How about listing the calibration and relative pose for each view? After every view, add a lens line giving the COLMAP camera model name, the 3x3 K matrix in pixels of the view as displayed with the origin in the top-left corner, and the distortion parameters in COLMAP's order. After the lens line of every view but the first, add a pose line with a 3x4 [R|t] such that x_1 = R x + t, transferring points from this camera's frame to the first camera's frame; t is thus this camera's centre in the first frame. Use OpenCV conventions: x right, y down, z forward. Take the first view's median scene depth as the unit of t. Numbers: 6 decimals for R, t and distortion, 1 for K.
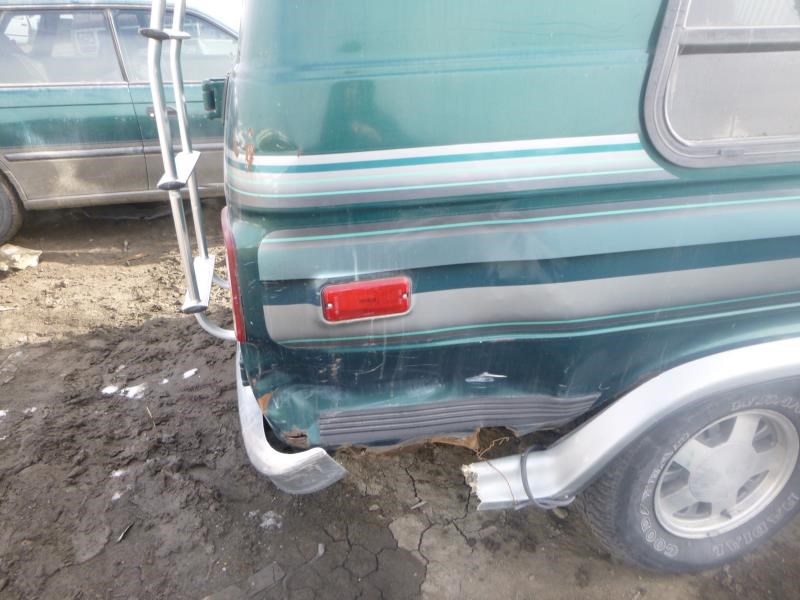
lens RADIAL K [[572.6, 0, 400.0], [0, 572.6, 300.0], [0, 0, 1]] dist [-0.016442, -0.003173]
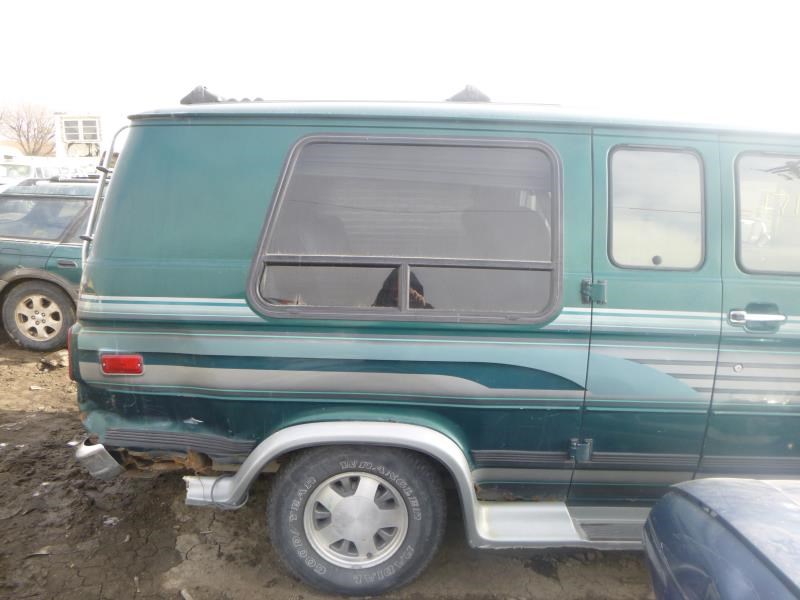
lens RADIAL K [[591.4, 0, 400.0], [0, 591.4, 300.0], [0, 0, 1]] dist [-0.029648, 0.006762]
pose [[0.976791, 0.084646, -0.196762, 0.978047], [-0.137321, 0.952460, -0.271960, 0.160751], [0.164387, 0.292667, 0.941978, -0.682936]]
